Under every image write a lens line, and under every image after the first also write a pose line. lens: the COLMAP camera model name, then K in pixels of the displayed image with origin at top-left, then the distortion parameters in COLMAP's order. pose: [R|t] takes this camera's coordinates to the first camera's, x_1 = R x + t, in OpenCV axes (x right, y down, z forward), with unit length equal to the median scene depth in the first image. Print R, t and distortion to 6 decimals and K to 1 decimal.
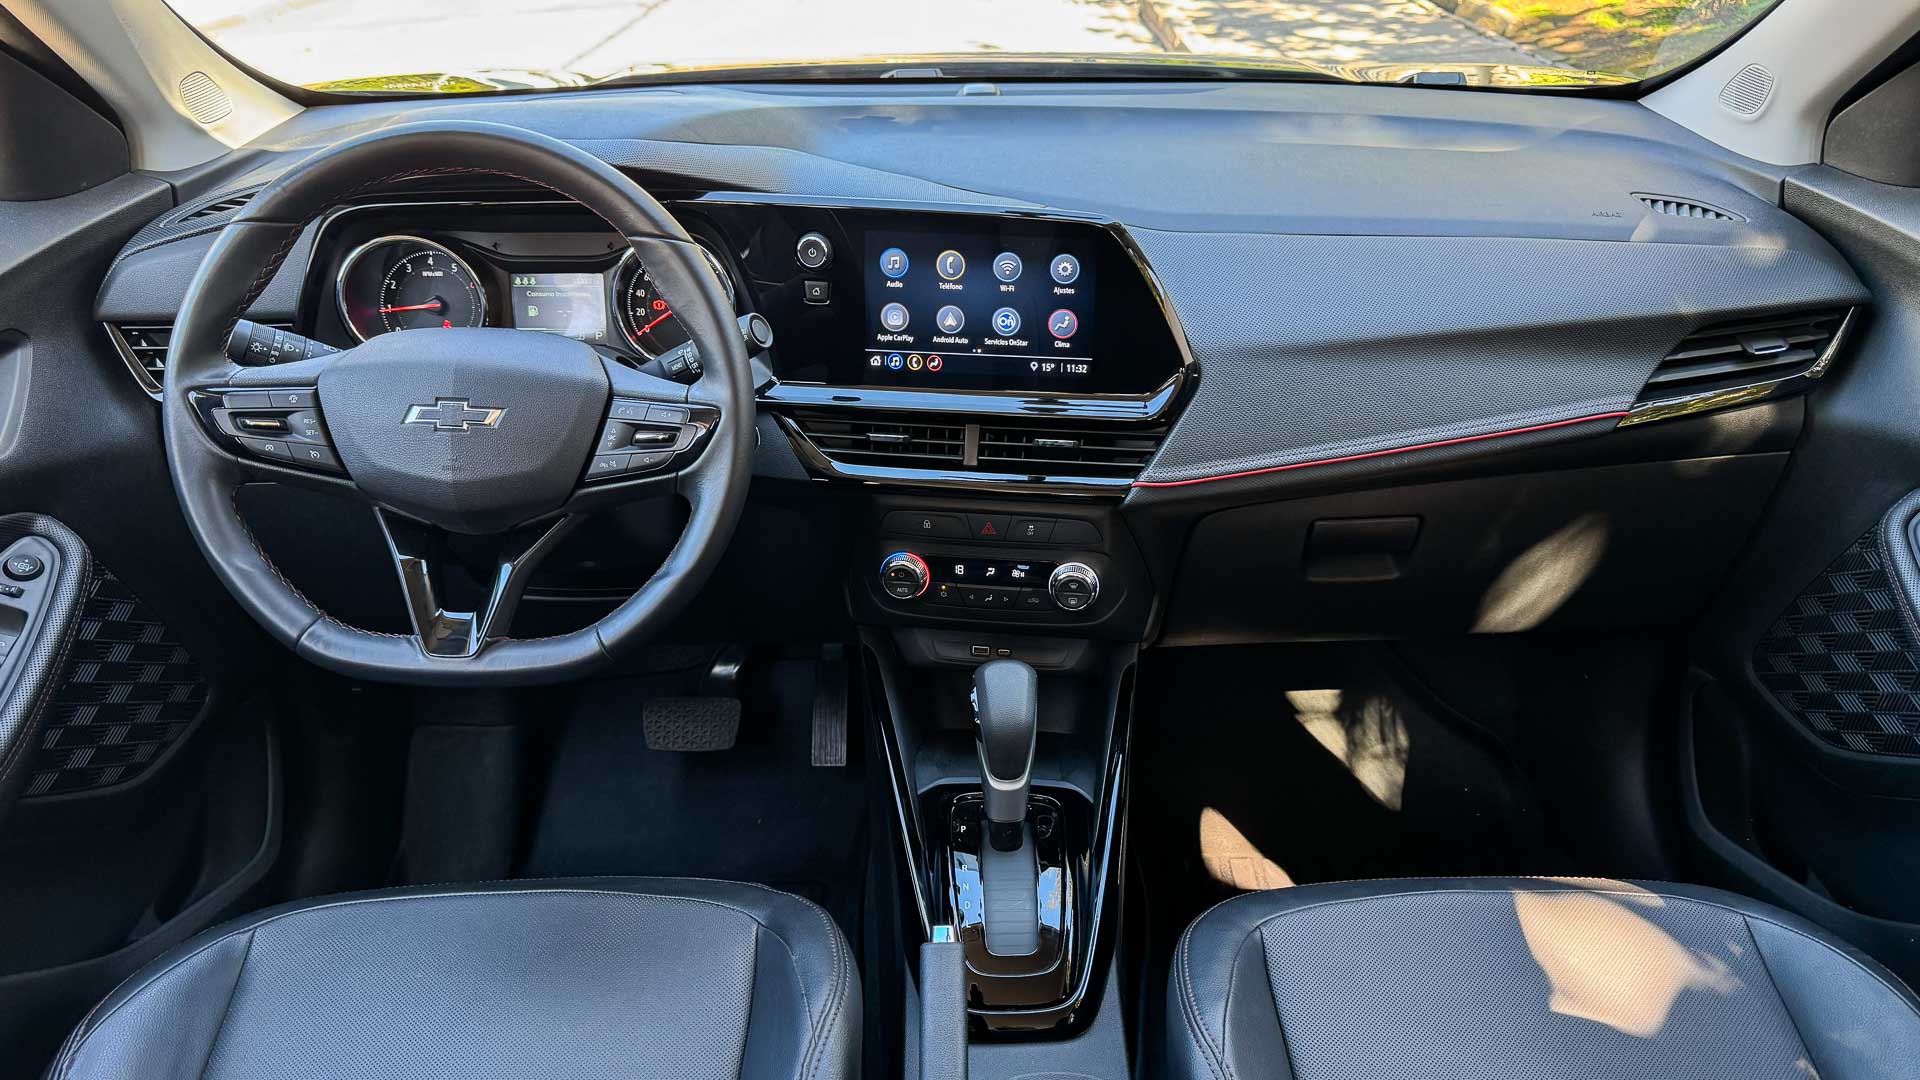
lens RADIAL K [[1405.9, 0, 983.1], [0, 1405.9, 593.6], [0, 0, 1]] dist [0.045051, -0.035230]
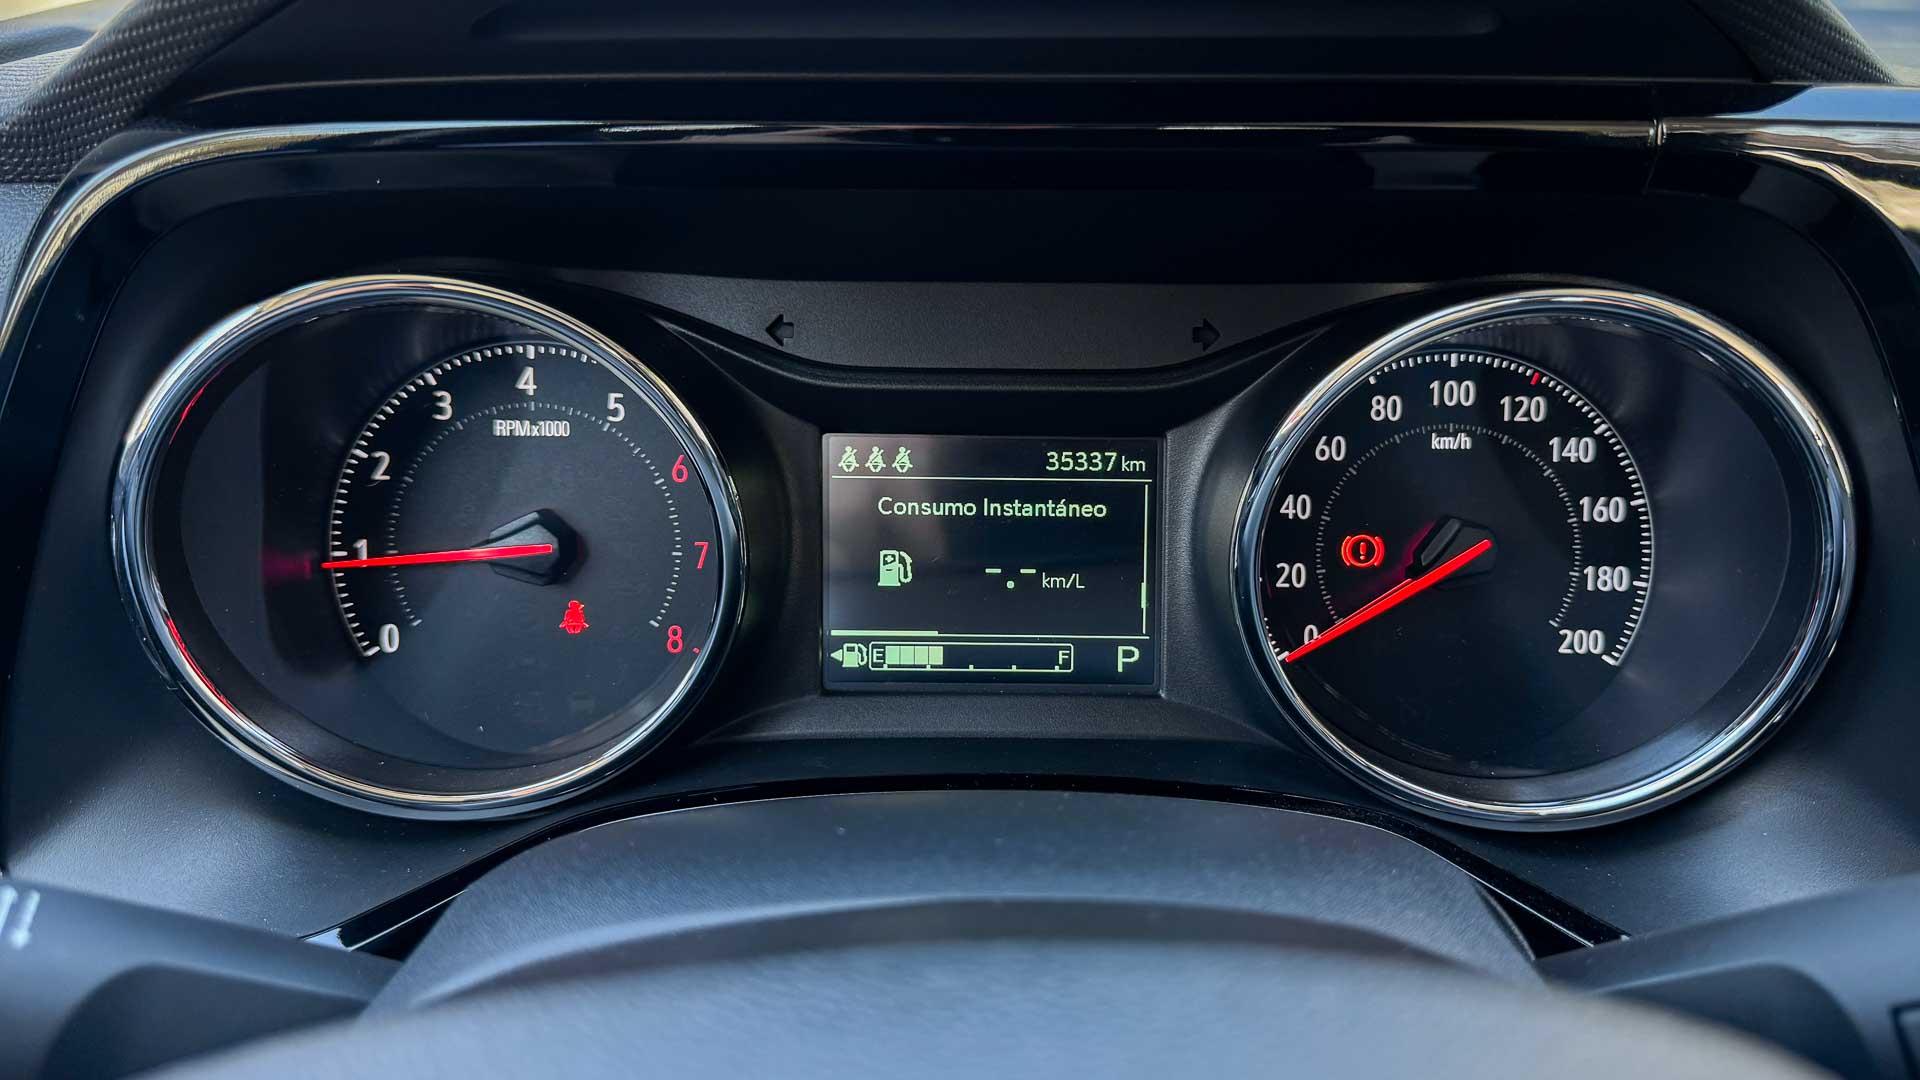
lens RADIAL K [[1405.9, 0, 971.3], [0, 1405.9, 537.9], [0, 0, 1]] dist [0.045051, -0.035230]
pose [[0.999639, 0.015739, -0.021784, -0.314802], [-0.018023, 0.993882, -0.108971, -0.186792], [0.019935, 0.109324, 0.993806, 0.777546]]
